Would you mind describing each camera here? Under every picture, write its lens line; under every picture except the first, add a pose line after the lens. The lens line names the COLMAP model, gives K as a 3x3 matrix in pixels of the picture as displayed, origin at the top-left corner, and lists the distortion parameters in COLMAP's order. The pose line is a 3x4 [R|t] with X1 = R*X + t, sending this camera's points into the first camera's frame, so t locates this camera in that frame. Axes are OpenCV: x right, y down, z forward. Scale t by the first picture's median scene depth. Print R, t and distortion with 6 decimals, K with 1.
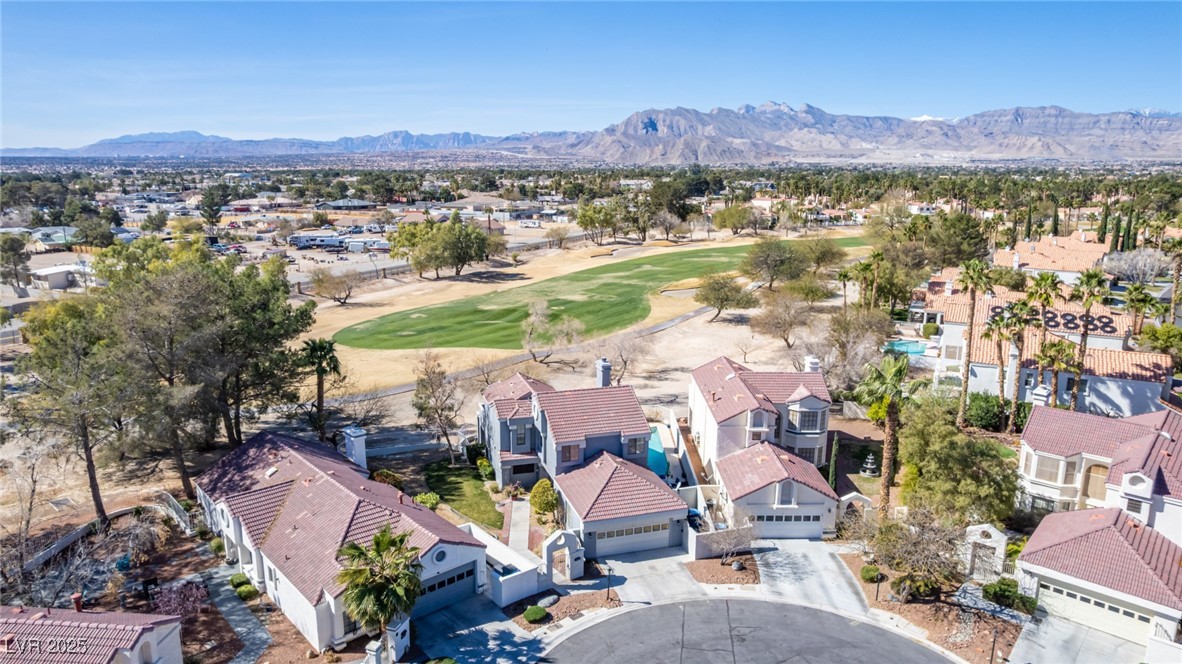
lens RADIAL K [[758.6, 0, 591.5], [0, 758.6, 327.2], [0, 0, 1]] dist [-0.082063, 0.073432]
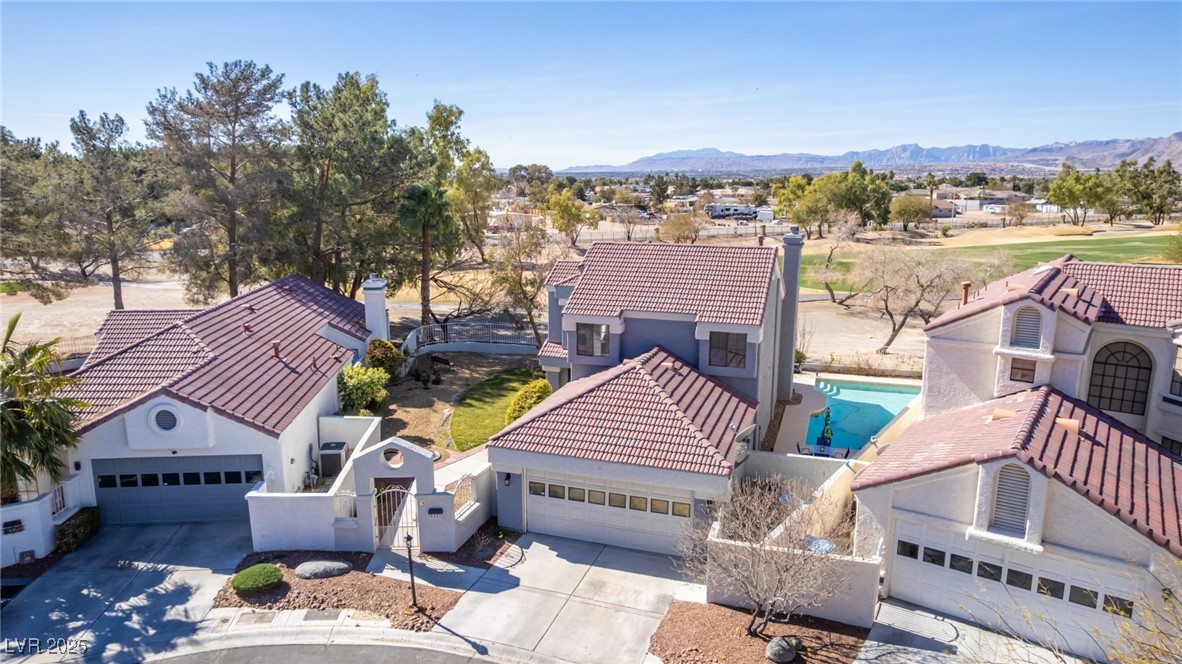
lens RADIAL K [[758.6, 0, 590.1], [0, 758.6, 326.6], [0, 0, 1]] dist [-0.082063, 0.073432]
pose [[0.803397, 0.105001, -0.586113, 0.265653], [-0.116872, 0.992989, 0.017693, 0.141470], [0.583861, 0.054286, 0.810036, 0.546022]]
